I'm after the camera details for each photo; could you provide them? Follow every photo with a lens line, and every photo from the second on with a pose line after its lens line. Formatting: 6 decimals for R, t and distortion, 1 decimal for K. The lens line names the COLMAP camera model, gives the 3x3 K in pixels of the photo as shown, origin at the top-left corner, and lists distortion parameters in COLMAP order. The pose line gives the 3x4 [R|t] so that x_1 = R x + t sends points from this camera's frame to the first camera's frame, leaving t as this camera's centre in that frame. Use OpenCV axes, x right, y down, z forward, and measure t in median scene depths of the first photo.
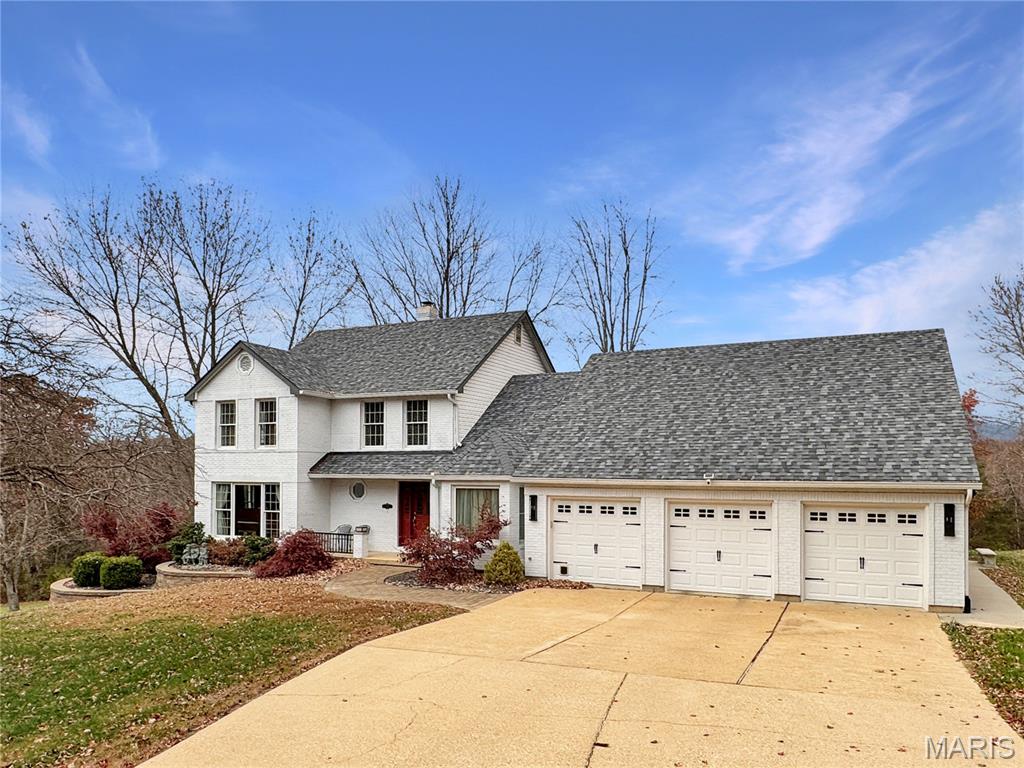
lens RADIAL K [[749.1, 0, 512.4], [0, 749.1, 469.1], [0, 0, 1]] dist [0.001646, -0.000053]
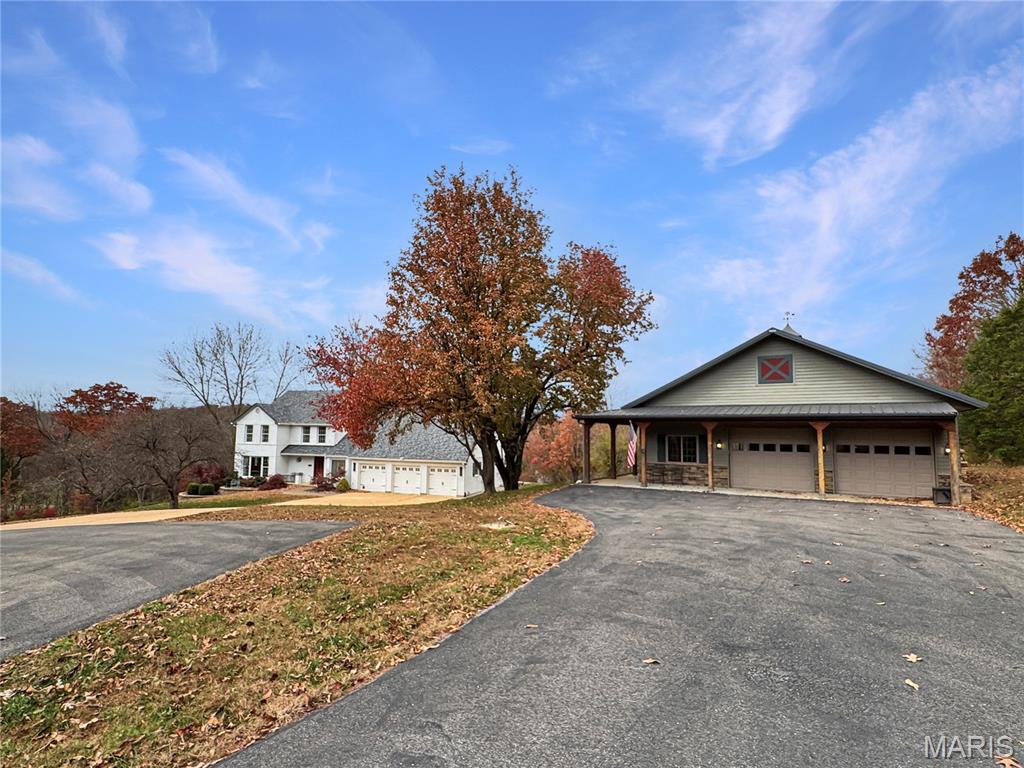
lens RADIAL K [[529.9, 0, 512.0], [0, 529.9, 384.0], [0, 0, 1]] dist [-0.027702, 0.018596]
pose [[0.990944, 0.023610, 0.132184, 0.299820], [-0.011151, 0.995489, -0.094216, -0.072351], [-0.133813, 0.091889, 0.986737, -1.014301]]
